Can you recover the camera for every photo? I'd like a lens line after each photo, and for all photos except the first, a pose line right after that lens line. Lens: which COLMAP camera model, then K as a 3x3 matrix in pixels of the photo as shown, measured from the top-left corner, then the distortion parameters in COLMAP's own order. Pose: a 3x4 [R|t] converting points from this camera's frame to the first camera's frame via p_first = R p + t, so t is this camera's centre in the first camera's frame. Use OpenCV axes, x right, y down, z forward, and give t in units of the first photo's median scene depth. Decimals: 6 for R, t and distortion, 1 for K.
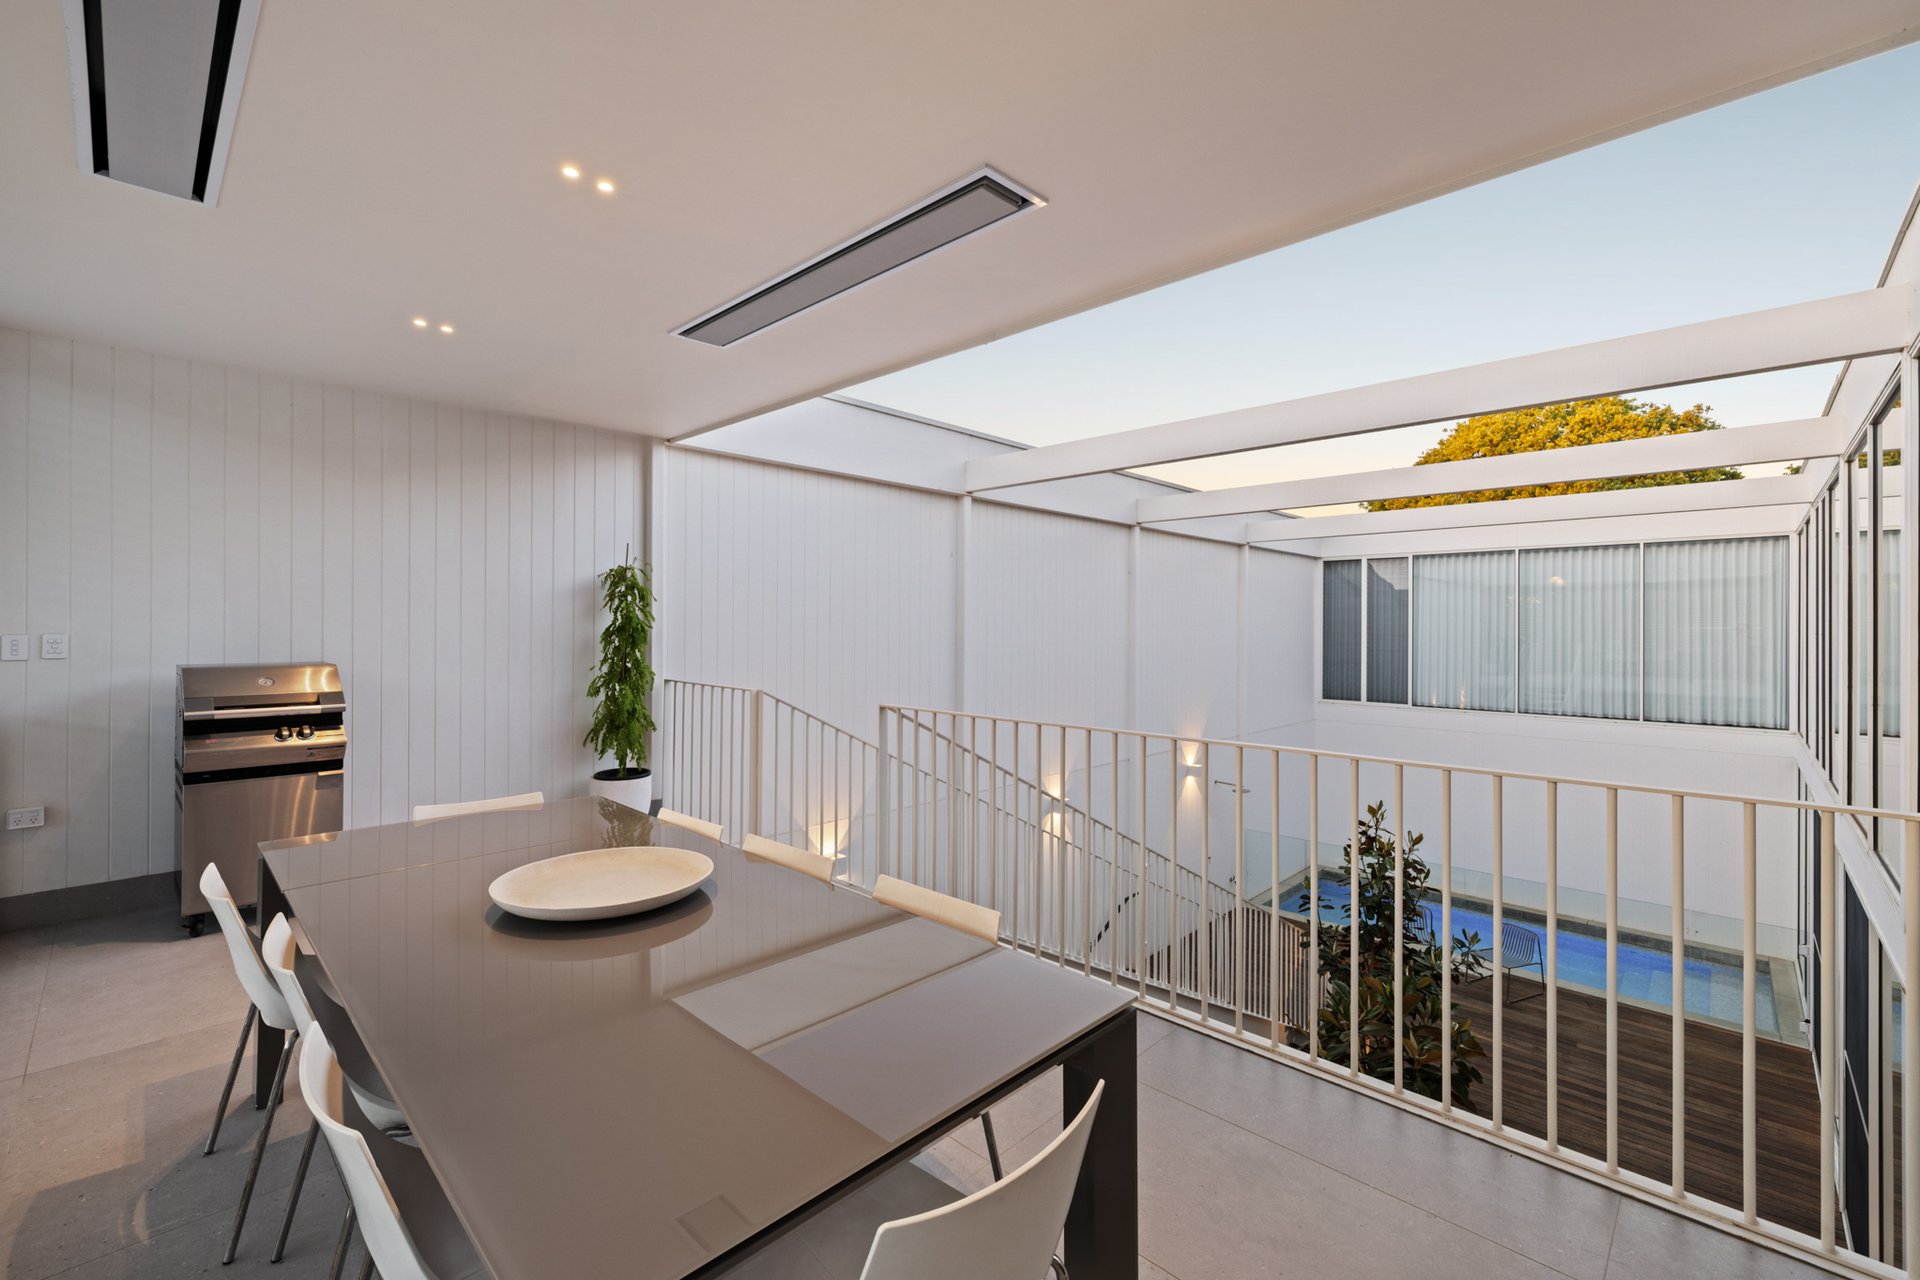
lens RADIAL K [[809.0, 0, 959.9], [0, 809.0, 630.1], [0, 0, 1]] dist [-0.001669, -0.000074]
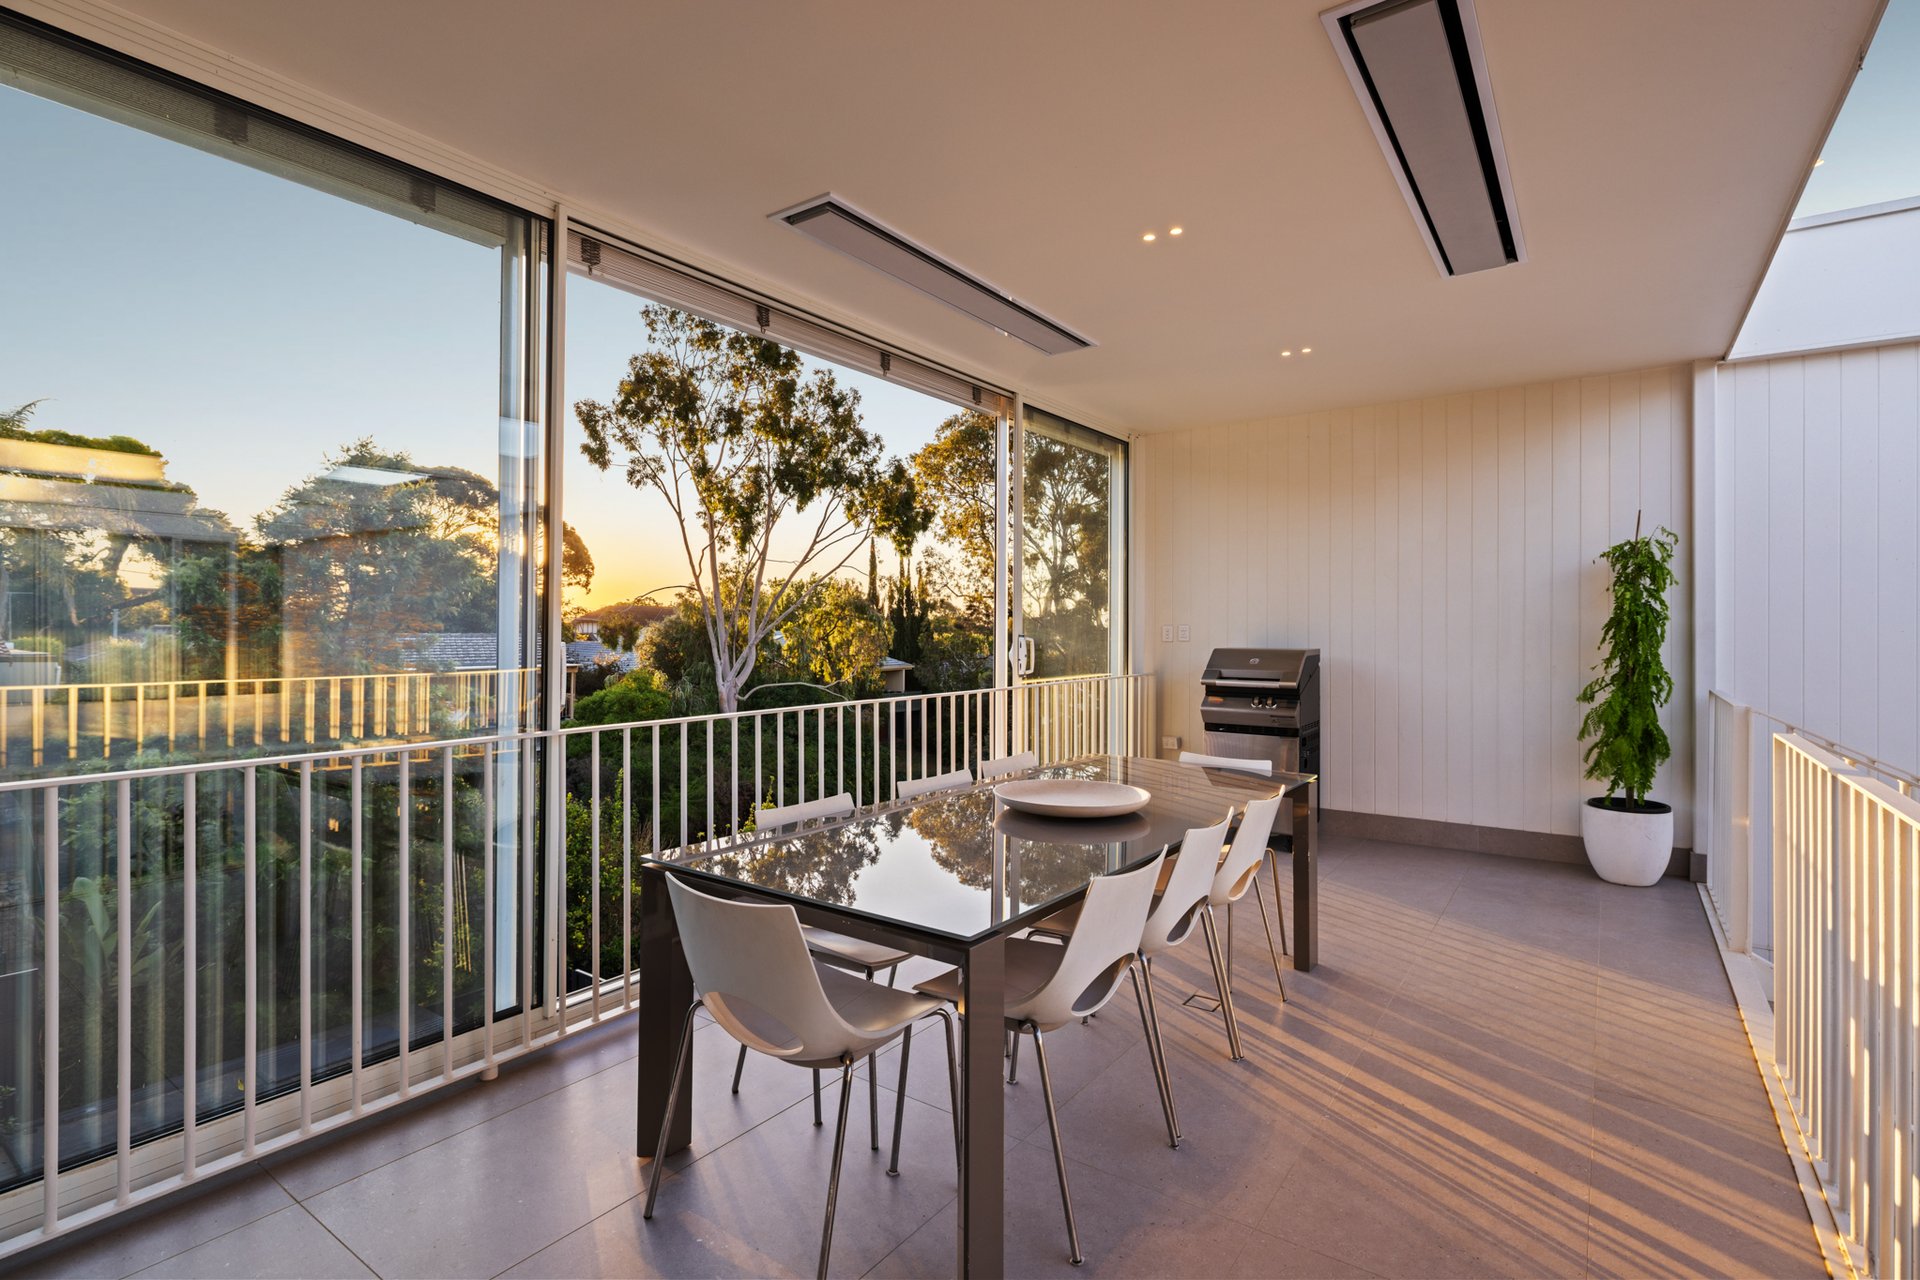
lens RADIAL K [[916.2, 0, 965.3], [0, 916.2, 629.7], [0, 0, 1]] dist [-0.002429, -0.000948]
pose [[0.150533, -0.001277, -0.988604, 0.478900], [-0.000338, 0.999999, -0.001343, 0.013501], [0.988605, 0.000536, 0.150533, 0.298460]]
